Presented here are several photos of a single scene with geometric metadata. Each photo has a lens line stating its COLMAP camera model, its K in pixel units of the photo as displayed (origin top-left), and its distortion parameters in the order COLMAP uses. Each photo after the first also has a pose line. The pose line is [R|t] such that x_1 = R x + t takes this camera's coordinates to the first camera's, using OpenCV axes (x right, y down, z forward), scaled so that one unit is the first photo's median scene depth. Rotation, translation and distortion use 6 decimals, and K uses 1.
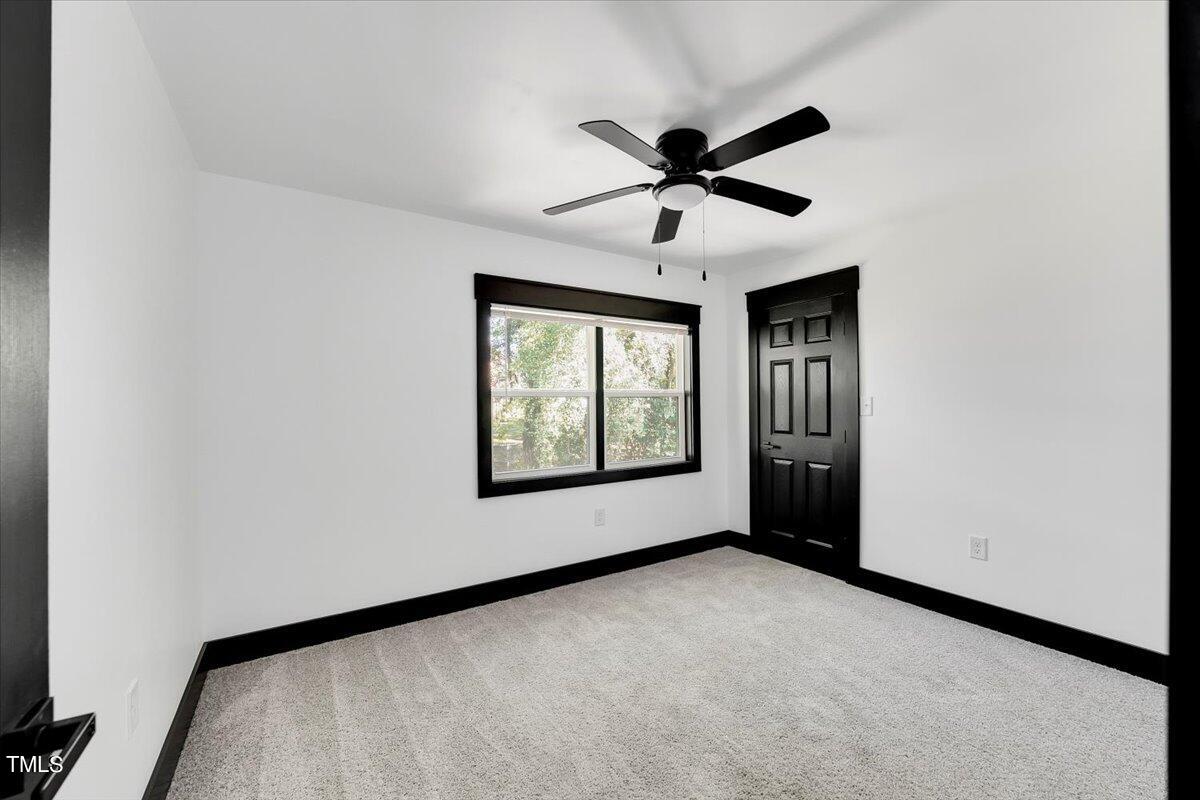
lens RADIAL K [[494.9, 0, 602.5], [0, 494.9, 396.1], [0, 0, 1]] dist [-0.017974, 0.000270]
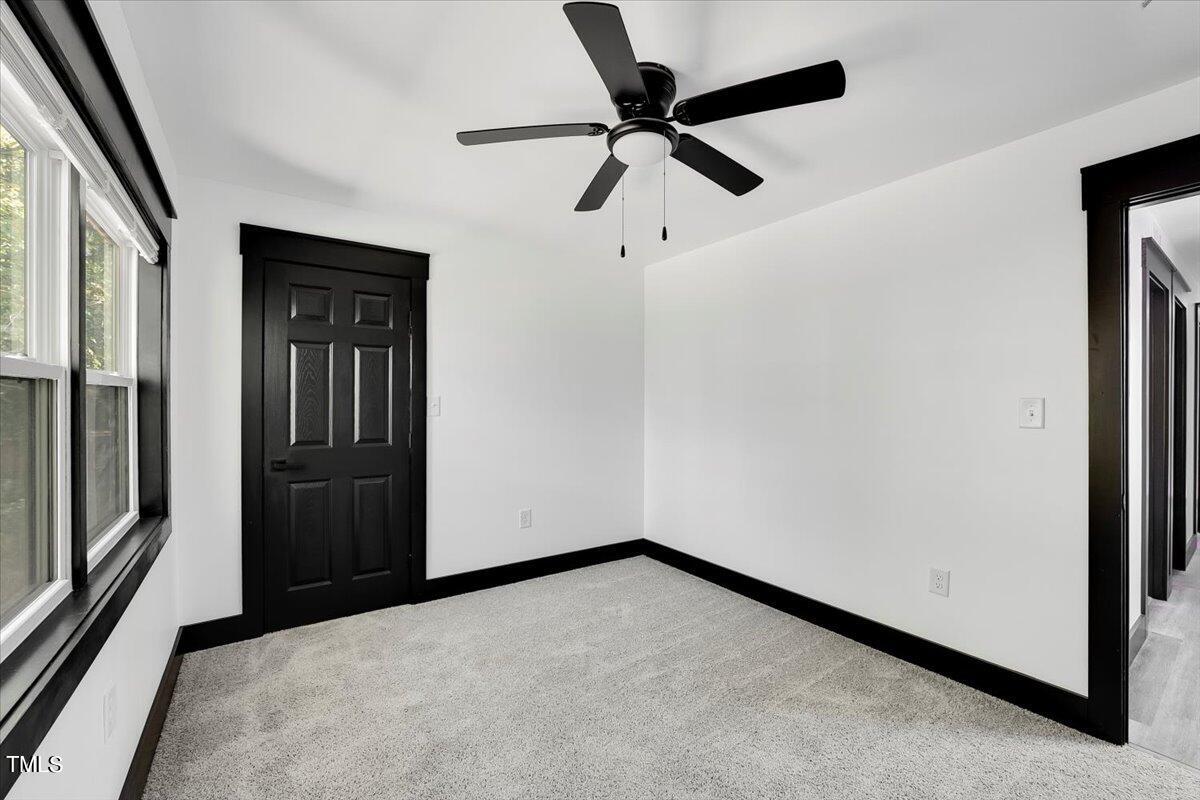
lens RADIAL K [[494.9, 0, 602.5], [0, 494.9, 396.1], [0, 0, 1]] dist [-0.017974, 0.000270]
pose [[-0.048106, 0.019654, 0.998649, -0.421276], [-0.014396, 0.999689, -0.020368, 0.015451], [-0.998738, -0.015357, -0.047808, 0.708743]]
